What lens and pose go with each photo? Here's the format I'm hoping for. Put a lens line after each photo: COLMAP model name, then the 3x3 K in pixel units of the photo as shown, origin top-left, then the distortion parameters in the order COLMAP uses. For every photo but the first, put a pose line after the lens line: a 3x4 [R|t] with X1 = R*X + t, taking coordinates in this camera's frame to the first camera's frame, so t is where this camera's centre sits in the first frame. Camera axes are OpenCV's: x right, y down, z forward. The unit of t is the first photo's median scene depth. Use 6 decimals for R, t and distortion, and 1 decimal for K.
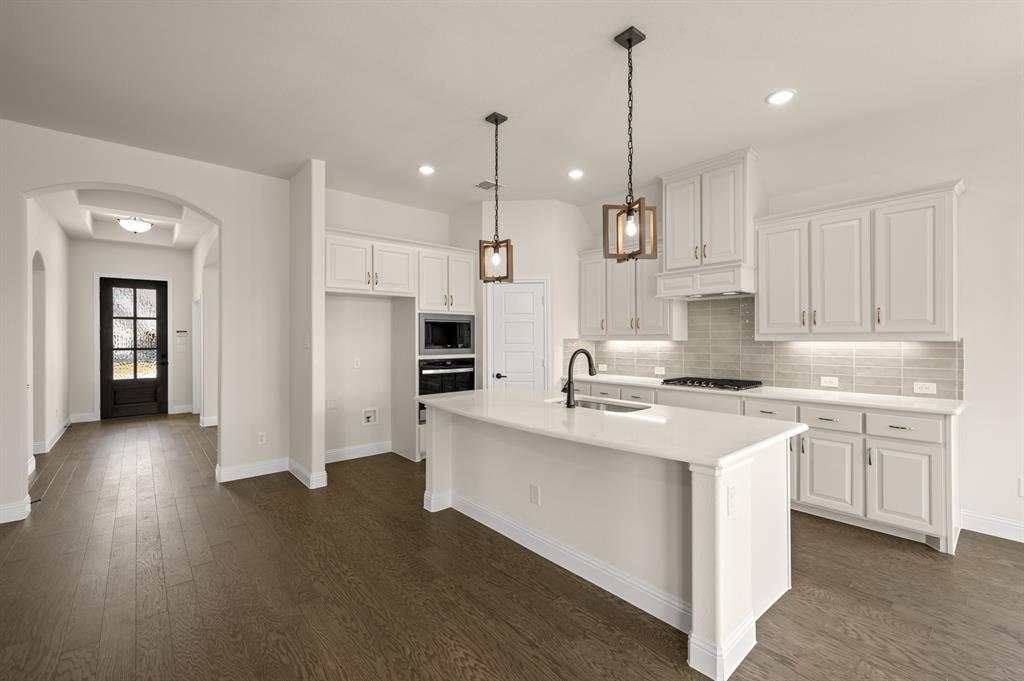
lens RADIAL K [[434.5, 0, 512.2], [0, 434.5, 338.7], [0, 0, 1]] dist [0.002526, -0.000392]
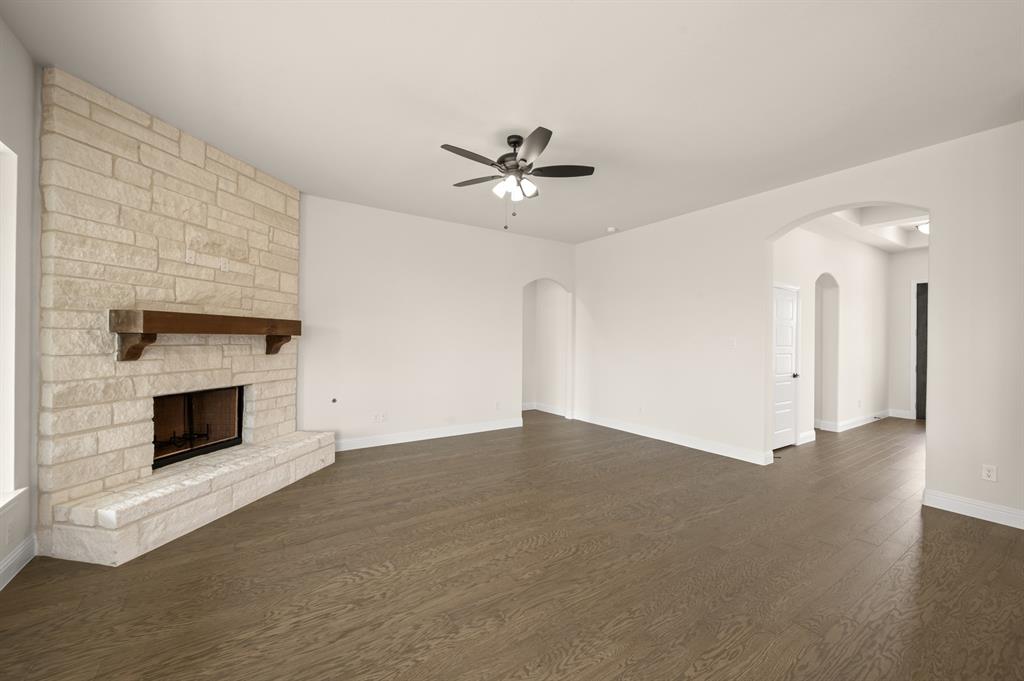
lens RADIAL K [[401.7, 0, 513.7], [0, 401.7, 338.0], [0, 0, 1]] dist [-0.003619, -0.000533]
pose [[-0.121639, -0.001232, -0.992574, 0.230747], [-0.008598, 0.999963, -0.000187, -0.001961], [0.992537, 0.008511, -0.121645, 0.255130]]
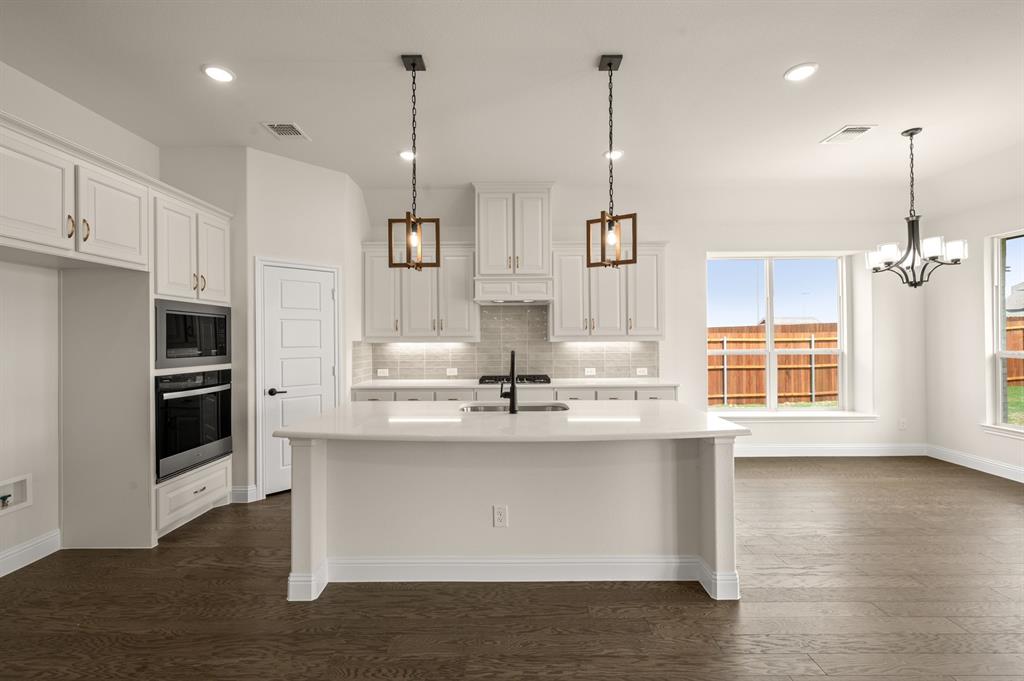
lens RADIAL K [[434.5, 0, 512.0], [0, 434.5, 337.3], [0, 0, 1]] dist [0.002526, -0.000392]
pose [[0.655036, 0.002773, 0.755592, -0.396355], [0.004644, 0.999960, -0.007696, 0.001336], [-0.755583, 0.008550, 0.654997, 0.265235]]
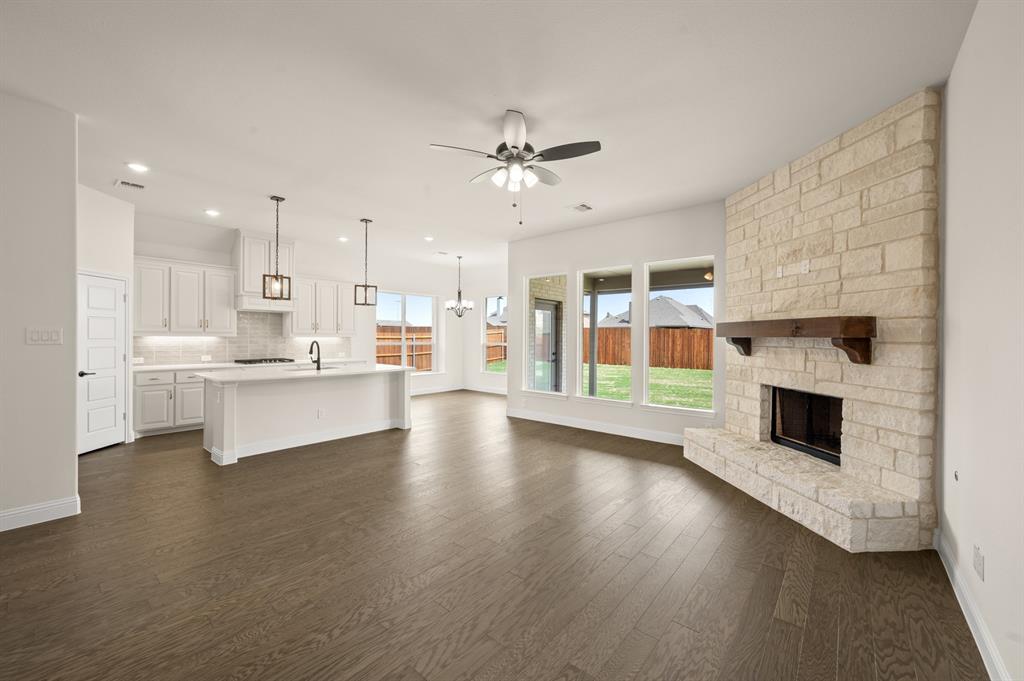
lens RADIAL K [[401.7, 0, 517.0], [0, 401.7, 337.8], [0, 0, 1]] dist [-0.003619, -0.000533]
pose [[-0.165333, -0.002288, 0.986235, -1.272279], [-0.007603, 0.999971, 0.001045, 0.000027], [-0.986208, -0.007326, -0.165346, 0.275661]]
